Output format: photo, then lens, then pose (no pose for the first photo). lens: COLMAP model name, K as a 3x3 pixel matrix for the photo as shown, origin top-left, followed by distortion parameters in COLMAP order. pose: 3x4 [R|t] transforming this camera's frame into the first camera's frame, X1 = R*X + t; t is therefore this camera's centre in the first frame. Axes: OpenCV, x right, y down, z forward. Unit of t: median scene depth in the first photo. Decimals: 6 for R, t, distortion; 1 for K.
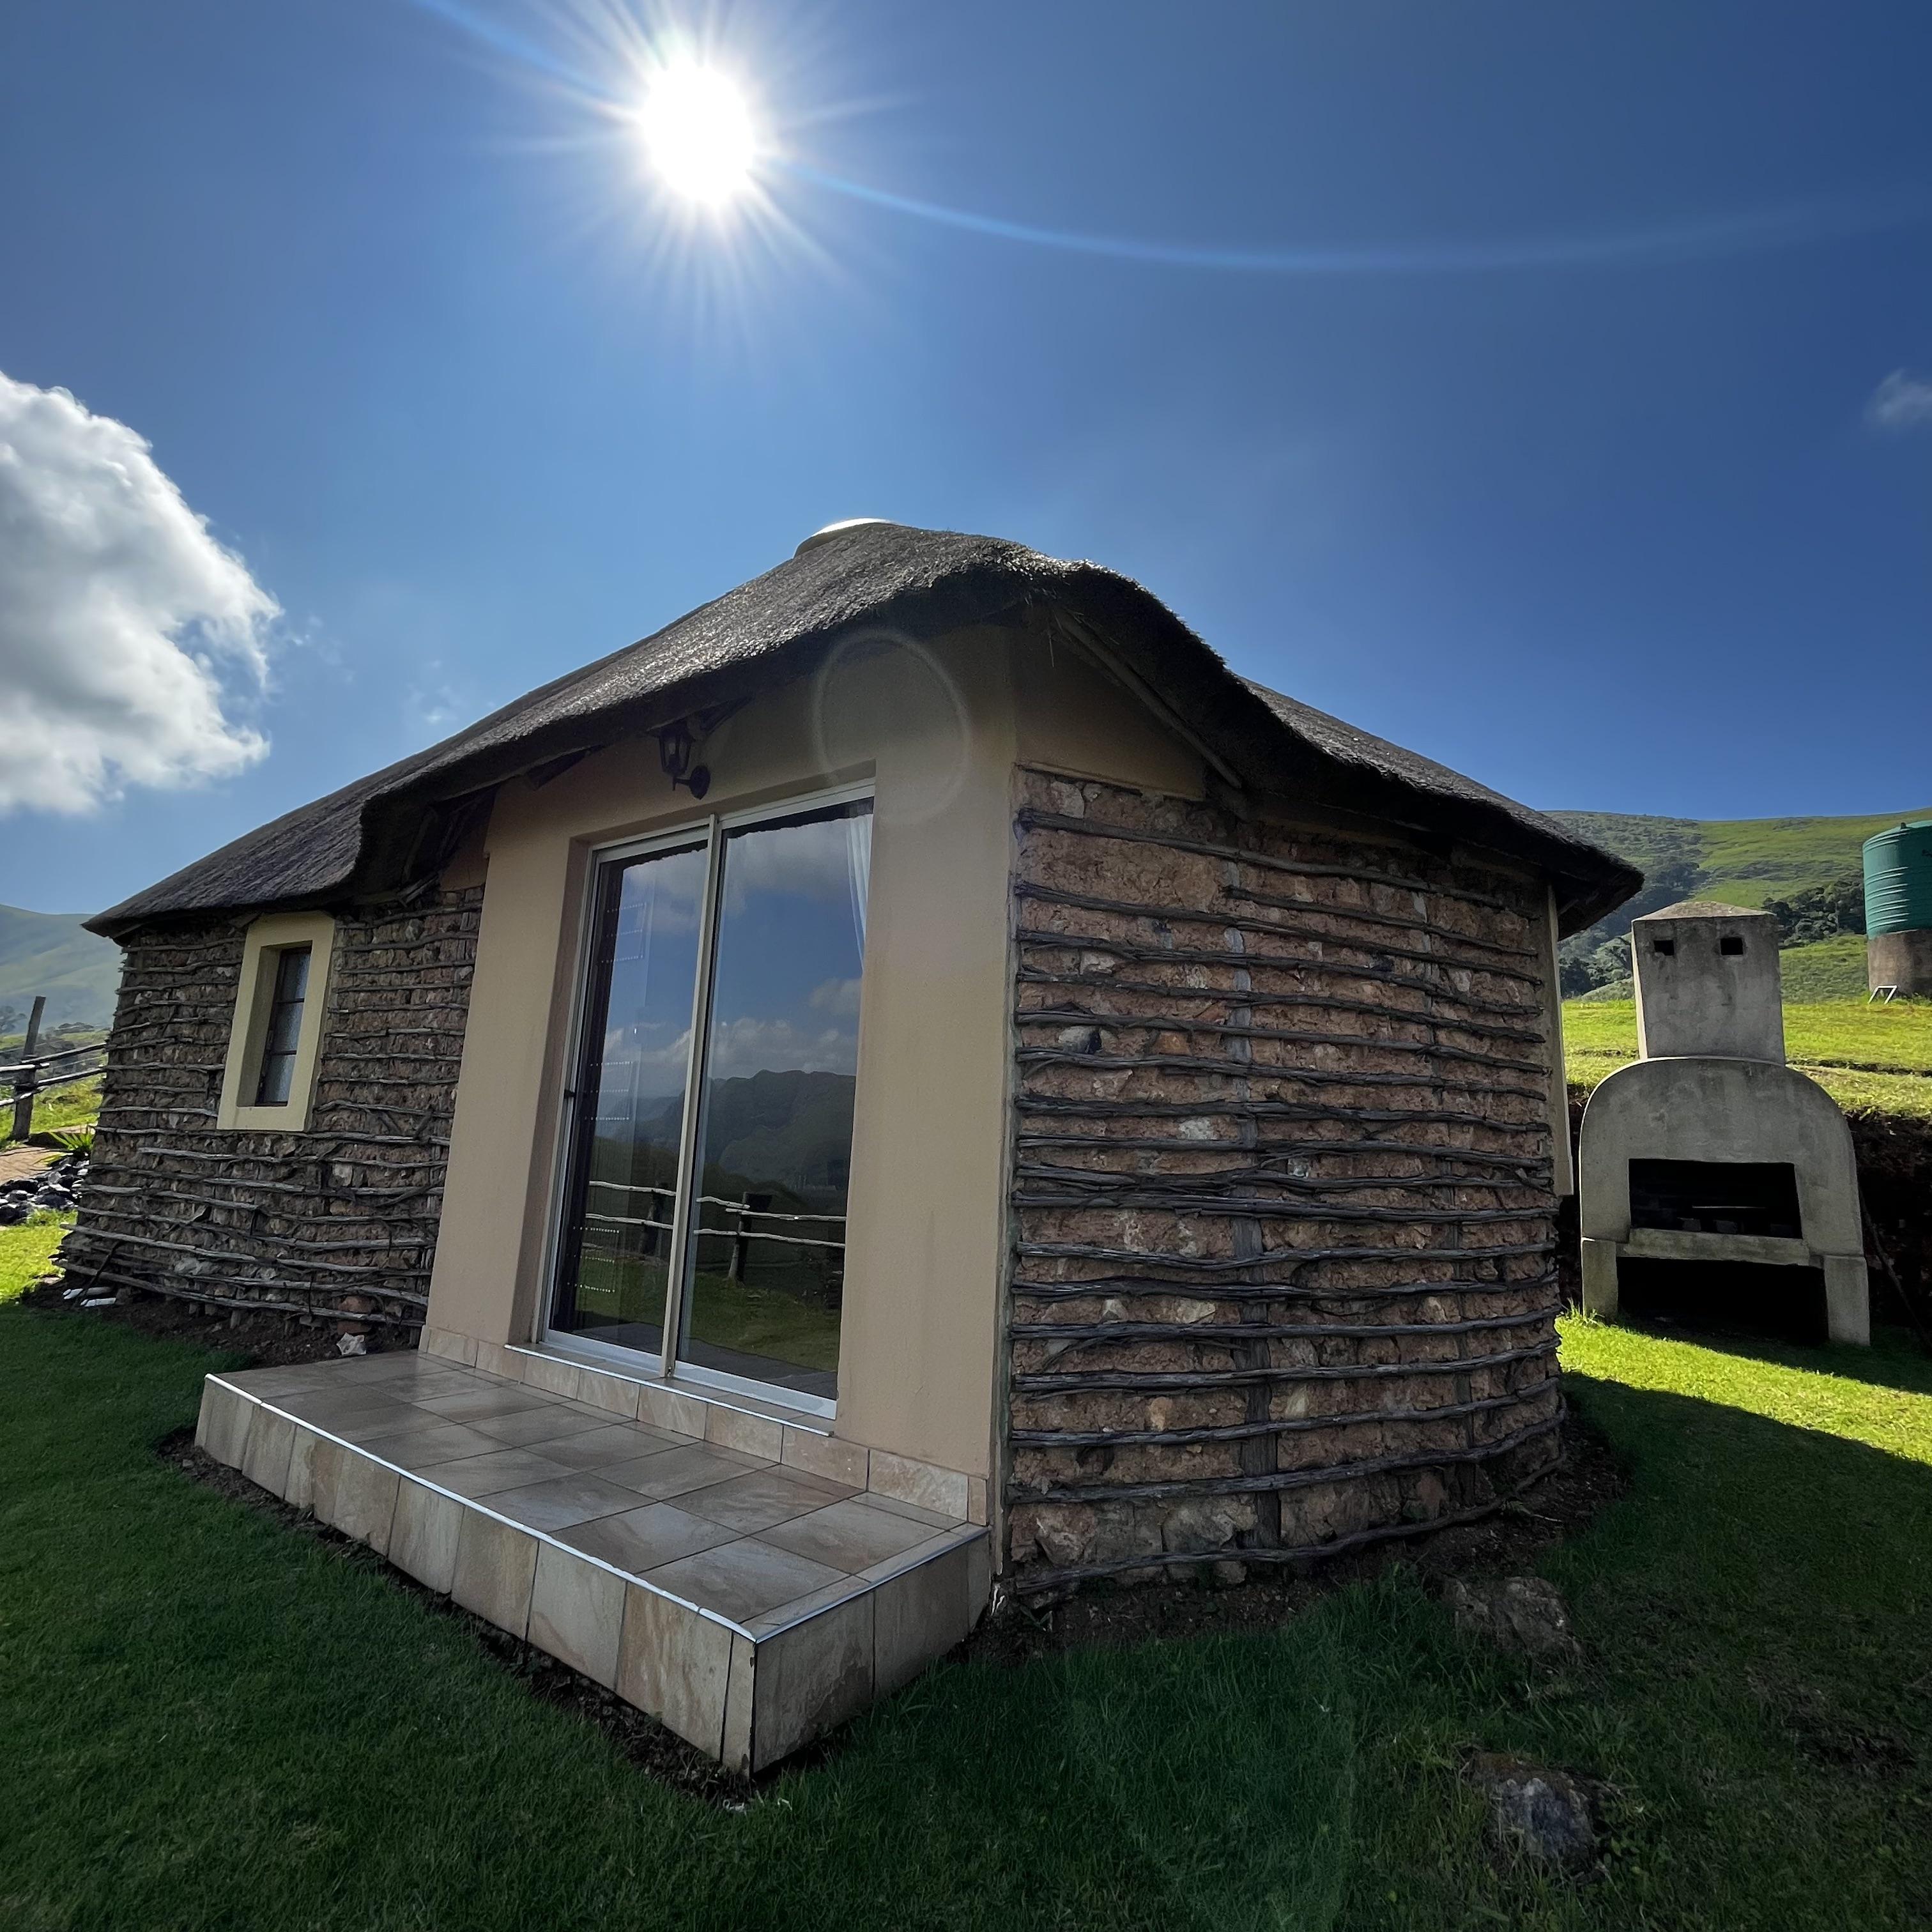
lens RADIAL K [[1046.9, 0, 969.2], [0, 1046.9, 954.9], [0, 0, 1]] dist [-0.002908, 0.001061]
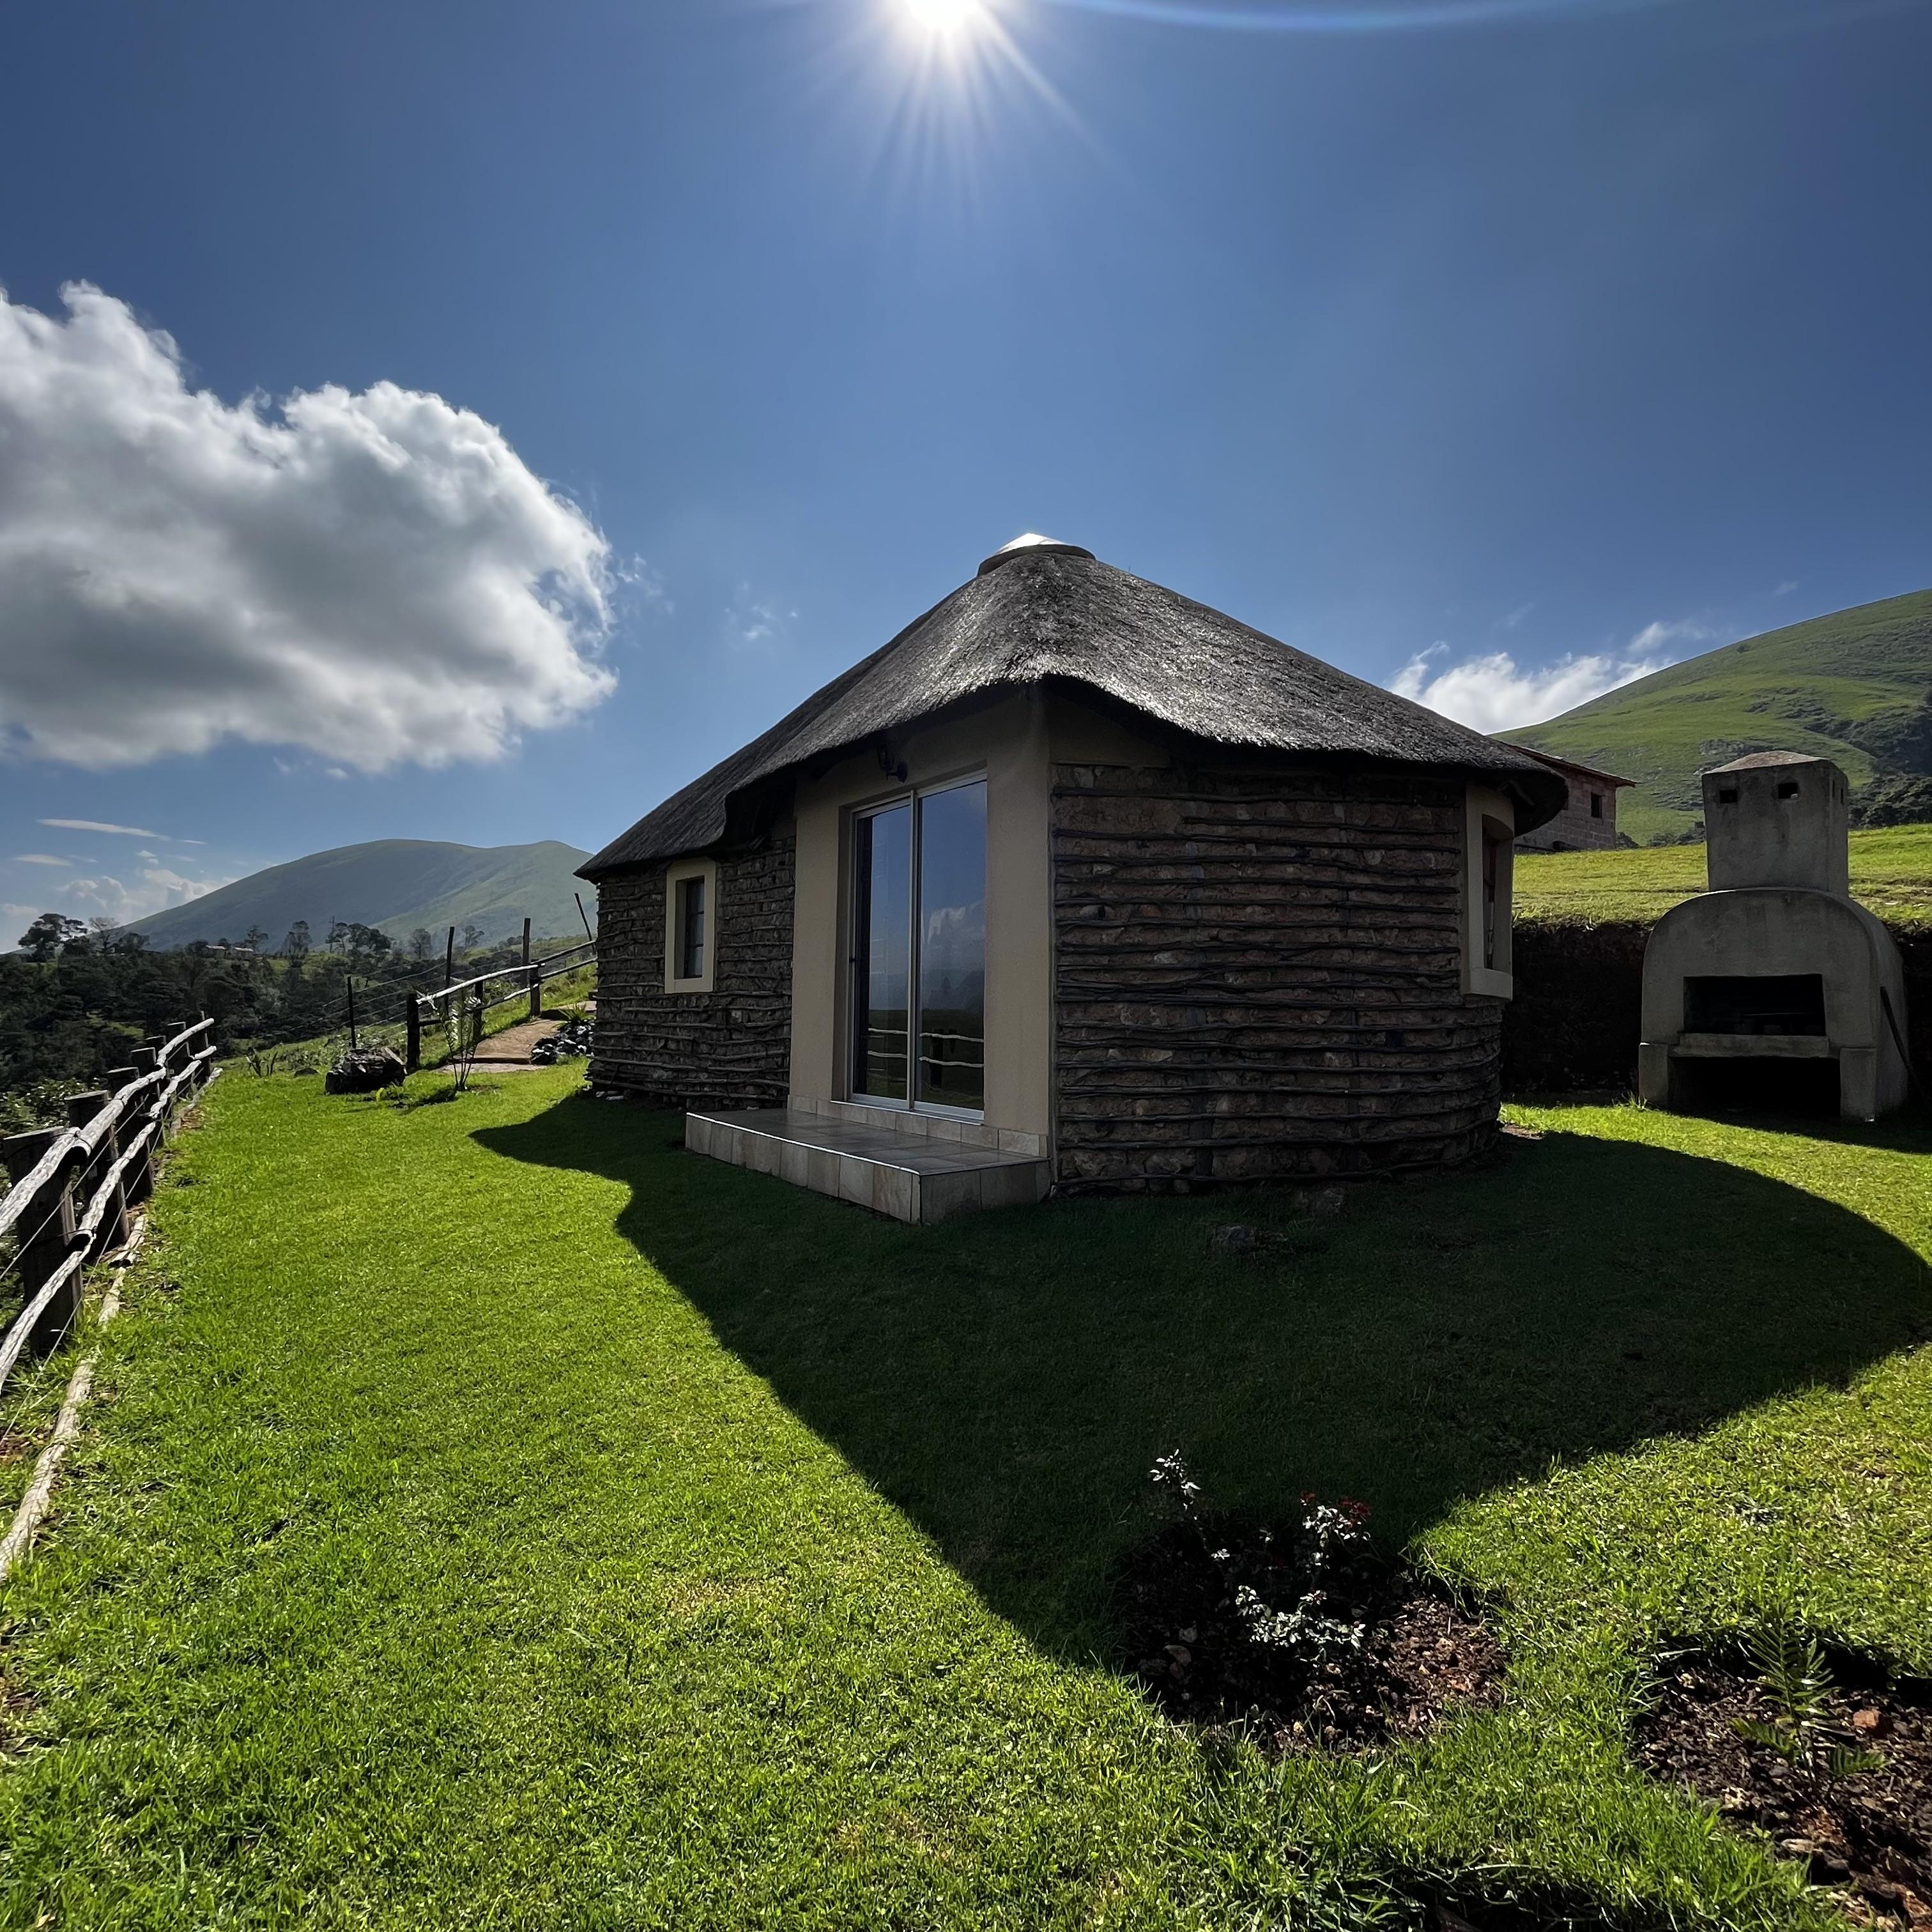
lens RADIAL K [[1045.7, 0, 971.8], [0, 1045.7, 953.0], [0, 0, 1]] dist [-0.000048, -0.000982]
pose [[0.955069, -0.048422, -0.292401, 0.379305], [0.082691, 0.990922, 0.105995, -0.052254], [0.284615, -0.125411, 0.950403, -0.703041]]
